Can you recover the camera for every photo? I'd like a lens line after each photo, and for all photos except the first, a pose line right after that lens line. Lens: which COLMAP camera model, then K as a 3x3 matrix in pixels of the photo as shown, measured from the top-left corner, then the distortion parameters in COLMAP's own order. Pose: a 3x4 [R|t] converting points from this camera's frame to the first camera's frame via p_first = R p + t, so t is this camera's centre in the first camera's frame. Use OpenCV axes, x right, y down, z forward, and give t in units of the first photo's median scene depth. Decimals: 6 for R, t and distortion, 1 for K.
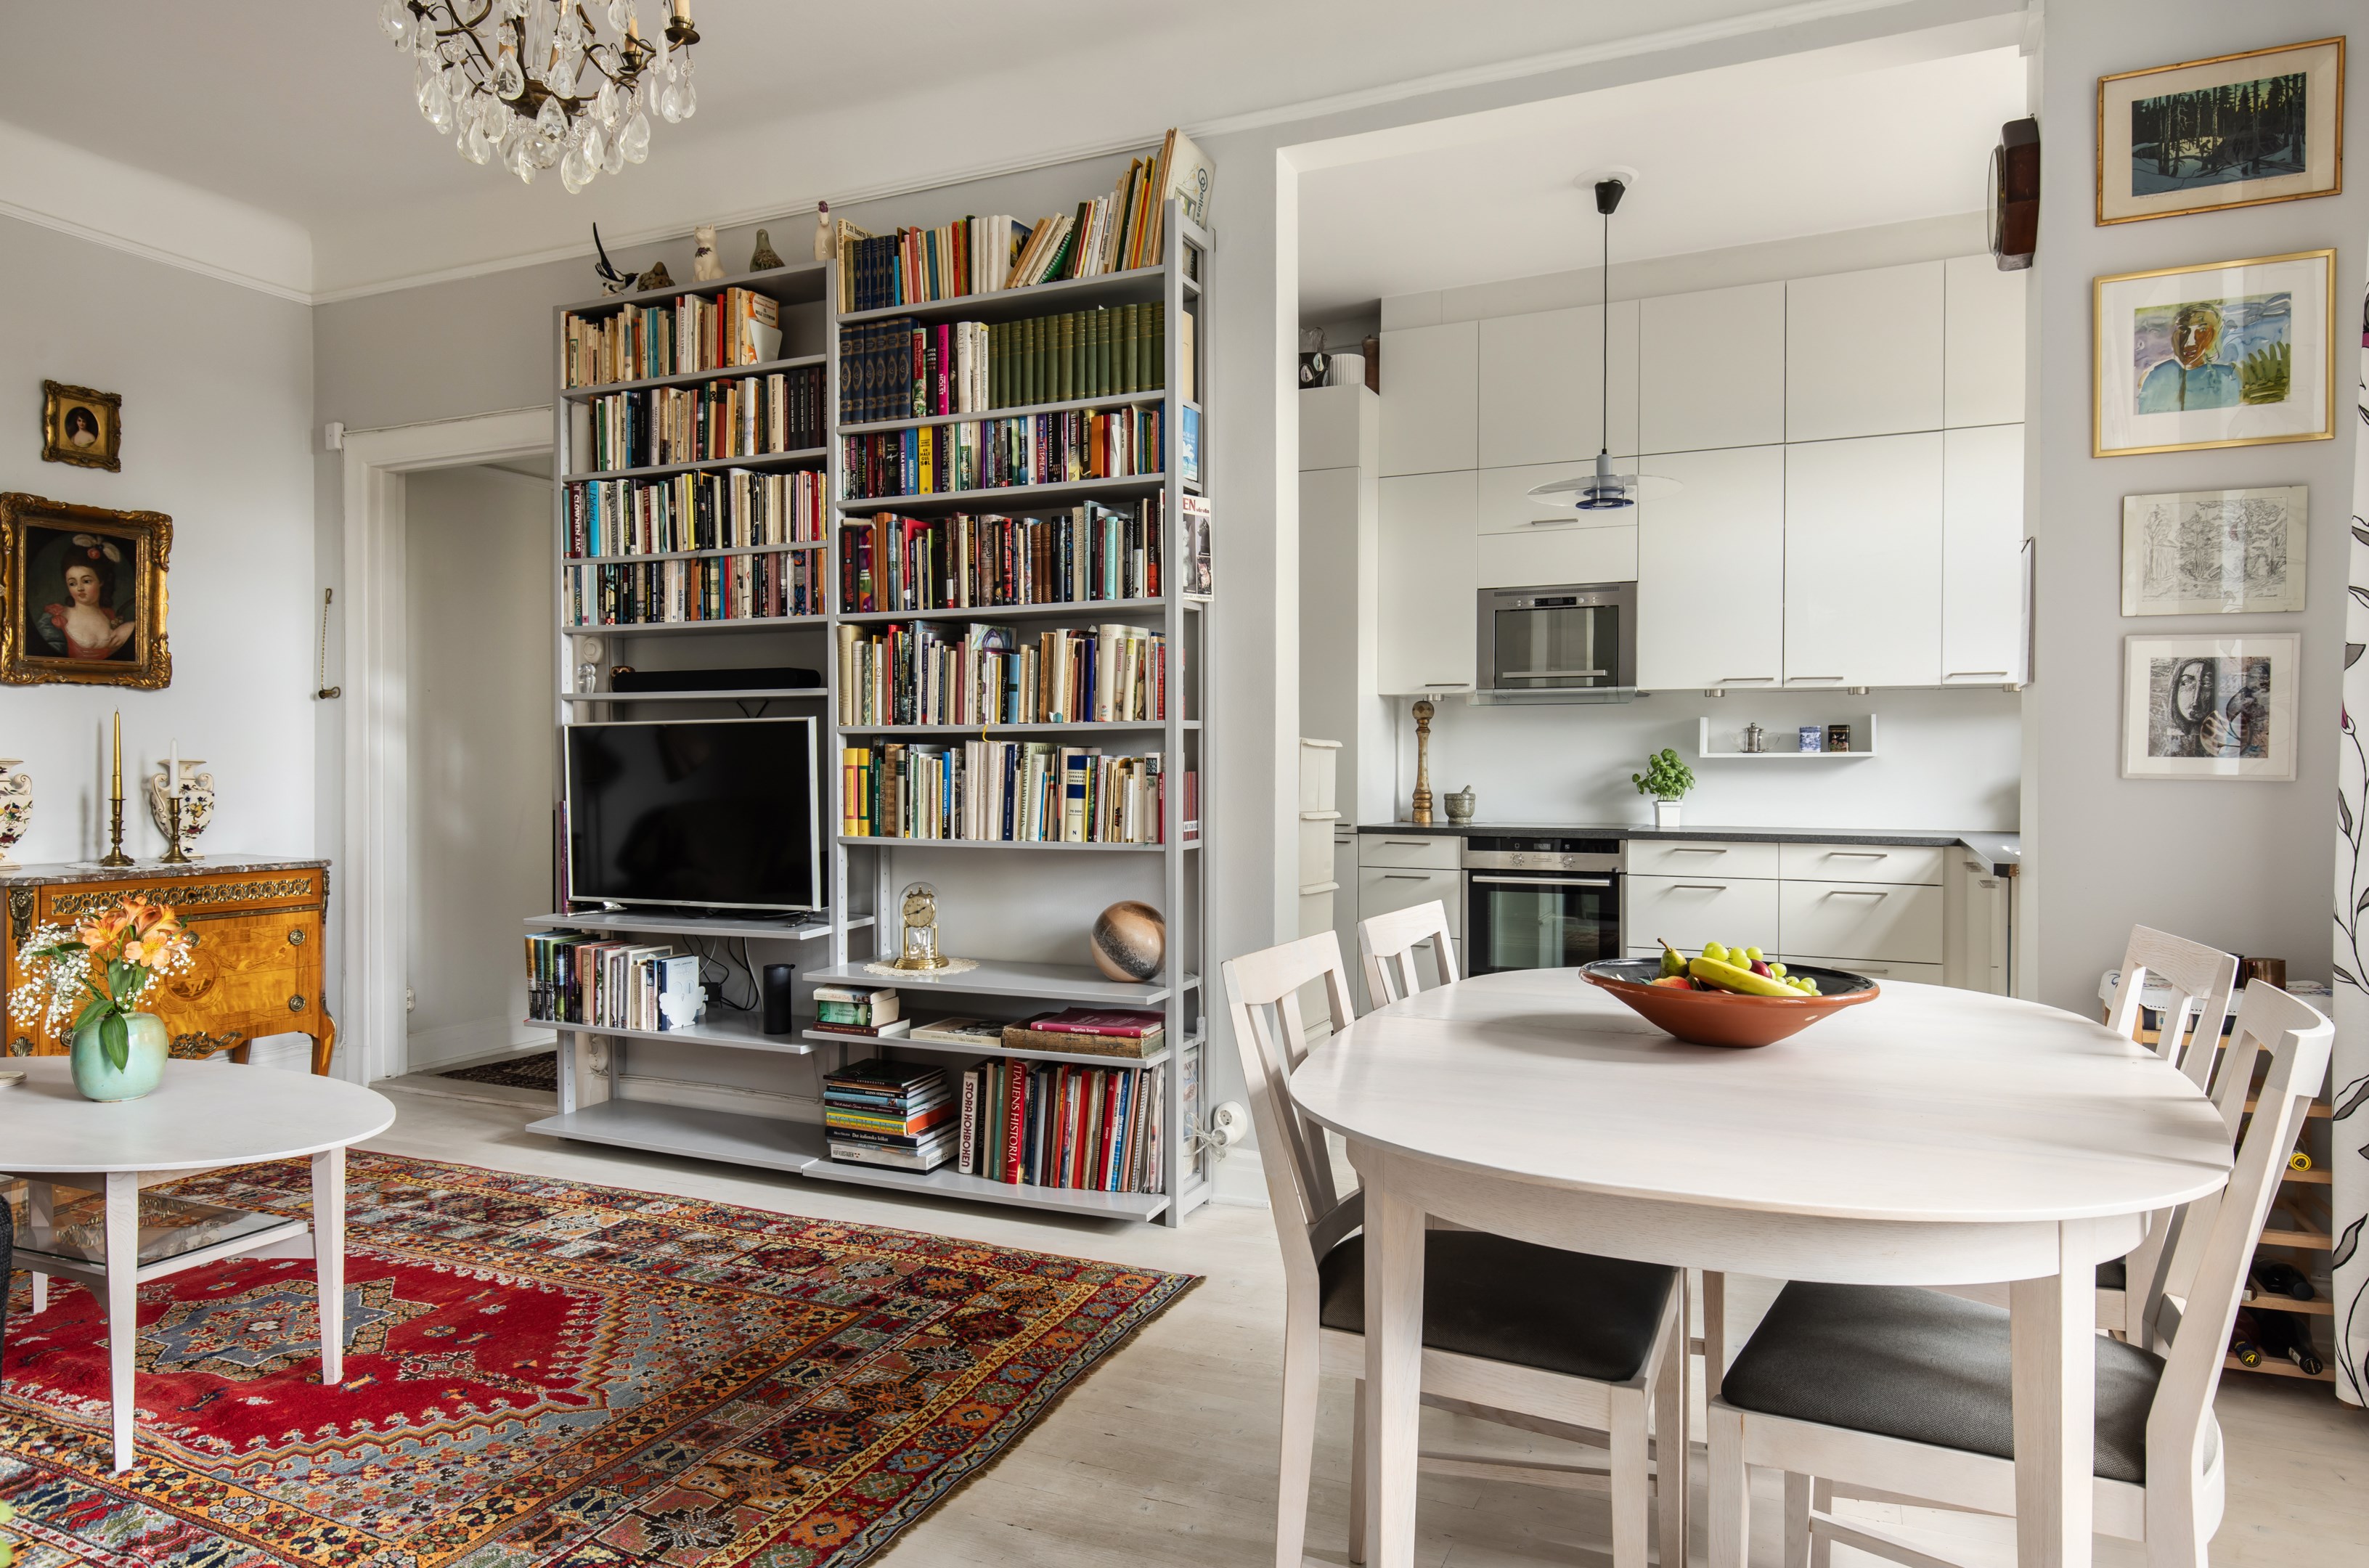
lens RADIAL K [[1470.1, 0, 1184.5], [0, 1470.1, 784.0], [0, 0, 1]] dist [-0.000180, 0.000301]
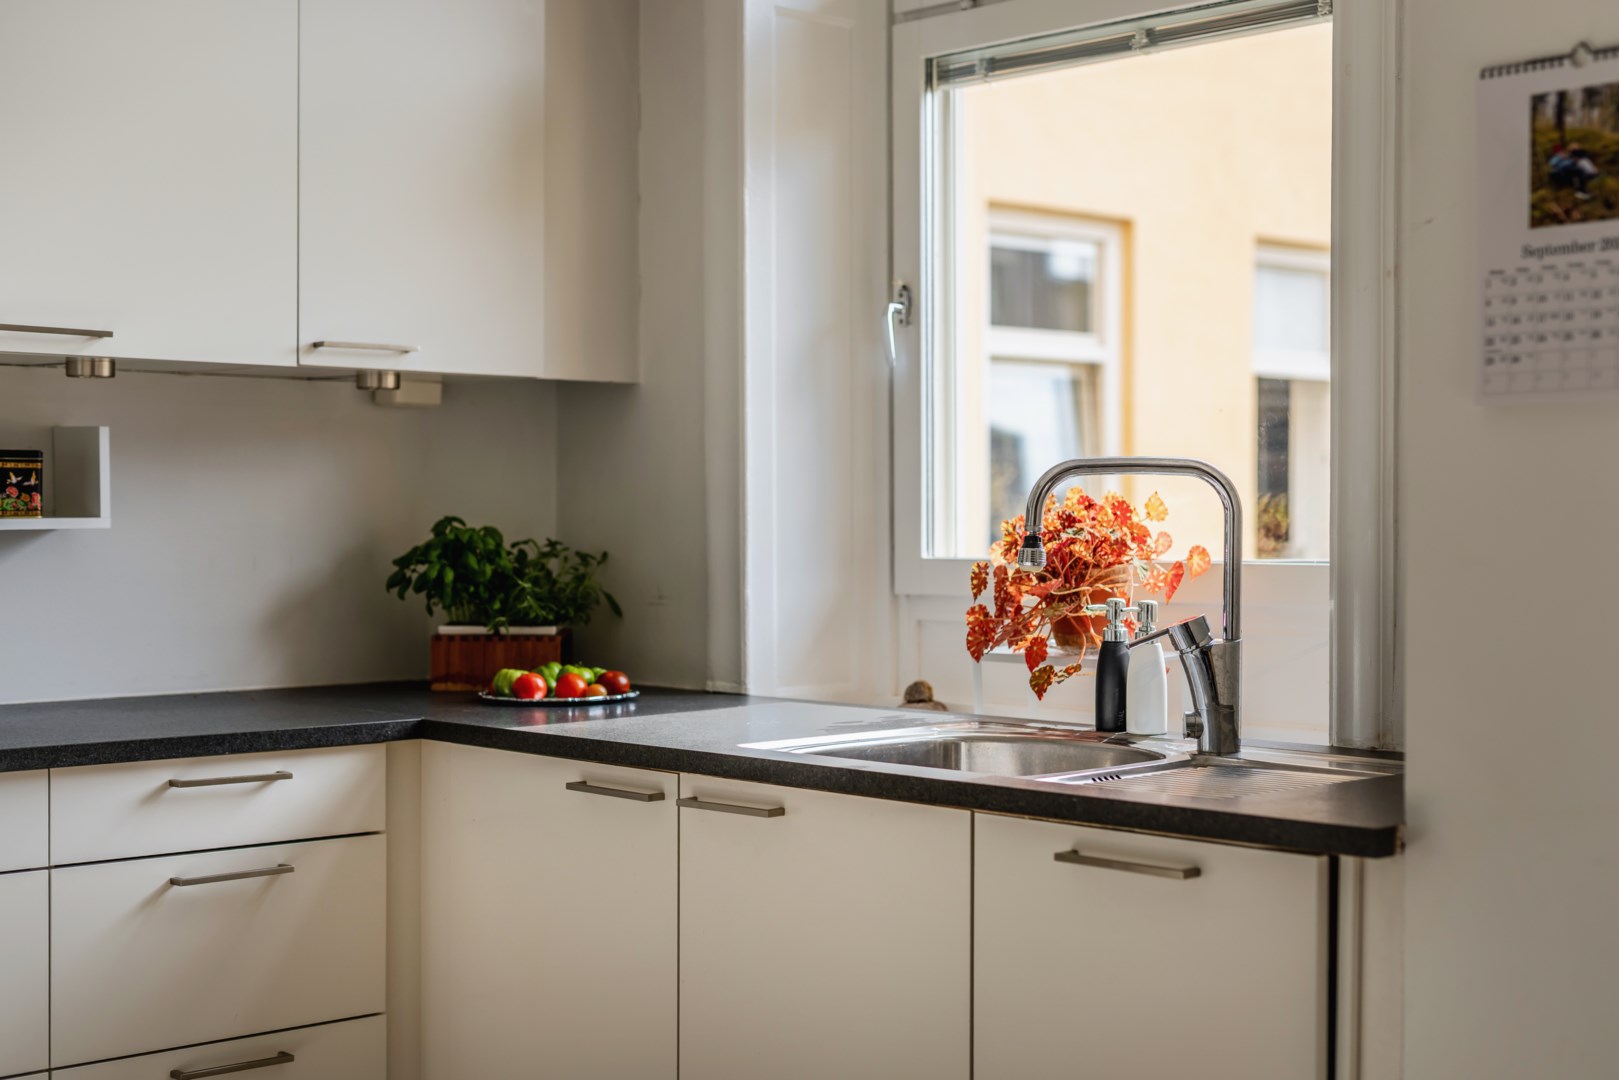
lens RADIAL K [[2255.9, 0, 809.5], [0, 2255.9, 540.0], [0, 0, 1]] dist [-0.018461, -0.023572]
pose [[0.358281, -0.014052, 0.933508, -0.071601], [0.004931, 0.999901, 0.013159, -0.031031], [-0.933601, -0.000111, 0.358315, 0.800622]]
